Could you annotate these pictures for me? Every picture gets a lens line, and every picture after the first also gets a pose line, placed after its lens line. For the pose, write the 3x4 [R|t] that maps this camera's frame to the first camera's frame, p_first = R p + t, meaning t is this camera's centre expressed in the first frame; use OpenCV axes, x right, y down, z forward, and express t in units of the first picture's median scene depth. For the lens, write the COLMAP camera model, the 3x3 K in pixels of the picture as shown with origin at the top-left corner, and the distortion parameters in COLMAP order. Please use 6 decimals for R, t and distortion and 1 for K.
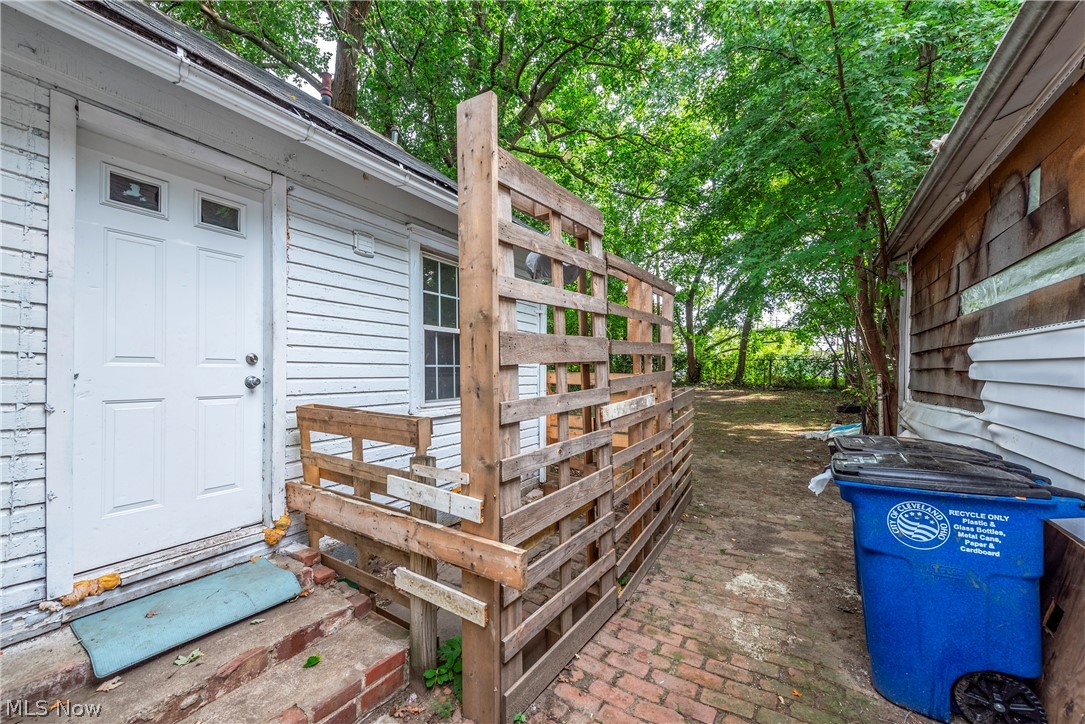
lens RADIAL K [[427.7, 0, 539.9], [0, 427.7, 367.5], [0, 0, 1]] dist [0.011055, -0.000465]
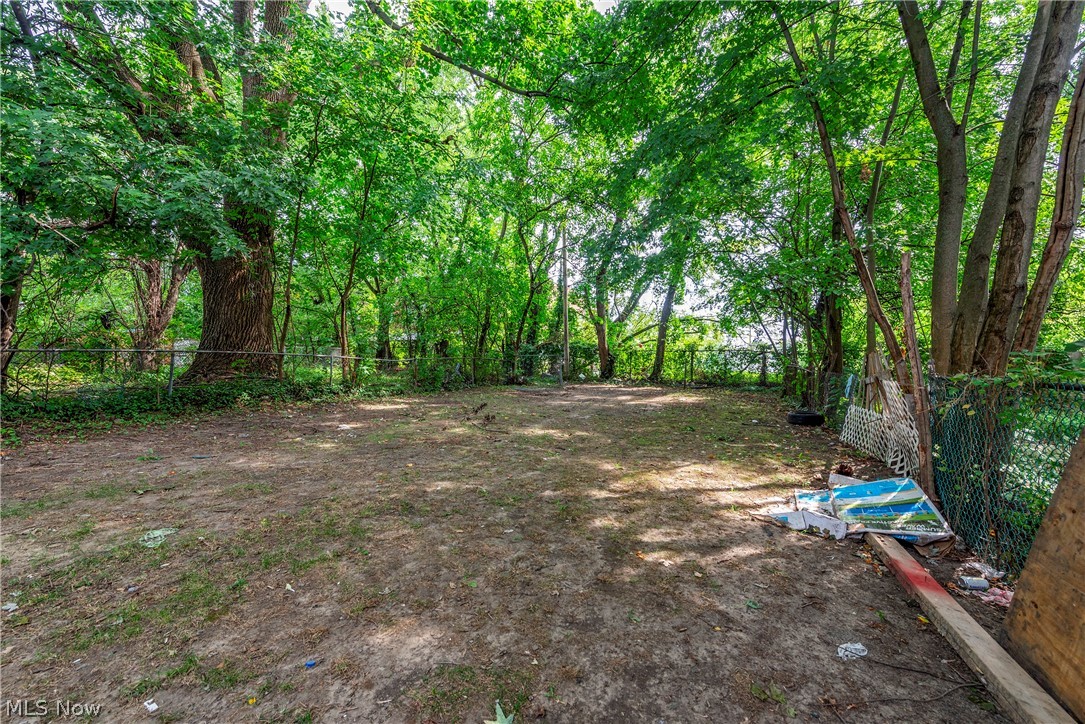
lens RADIAL K [[427.7, 0, 541.2], [0, 427.7, 364.8], [0, 0, 1]] dist [0.011055, -0.000465]
pose [[0.987651, 0.005104, 0.156586, 0.130197], [-0.005836, 0.999974, 0.004213, 0.007863], [-0.156560, -0.005075, 0.987655, 0.248635]]
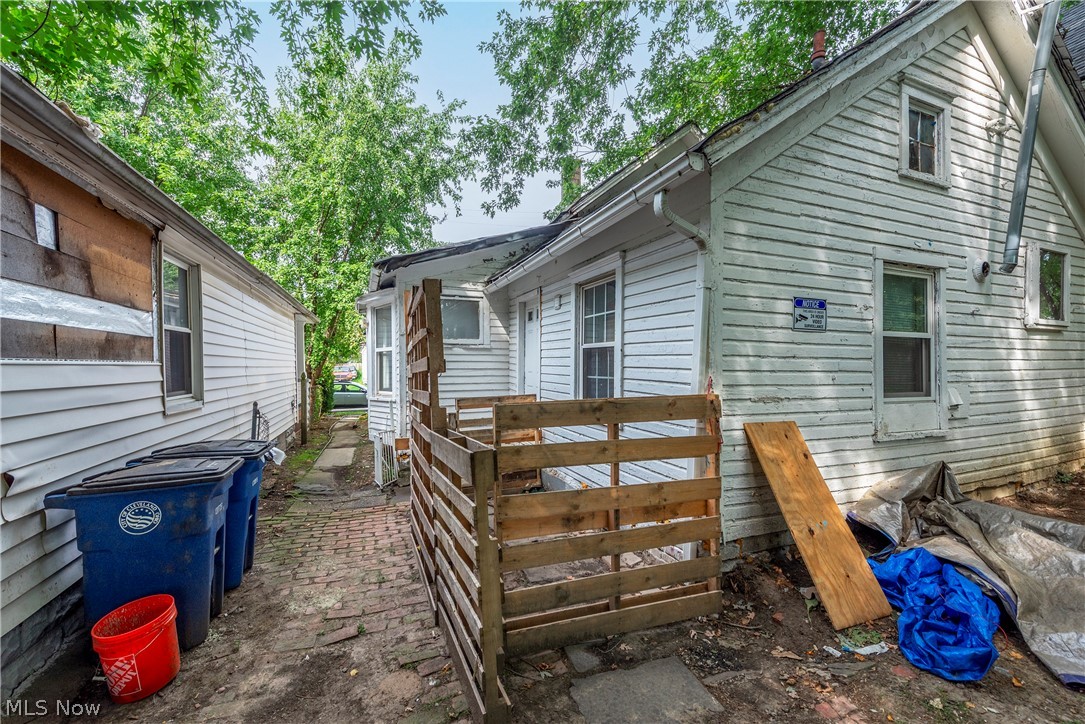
lens RADIAL K [[427.7, 0, 543.1], [0, 427.7, 365.5], [0, 0, 1]] dist [0.011055, -0.000465]
pose [[-0.591332, 0.005550, -0.806409, 0.316401], [0.010319, 0.999947, -0.000685, -0.014884], [0.806362, -0.008727, -0.591358, 0.639675]]
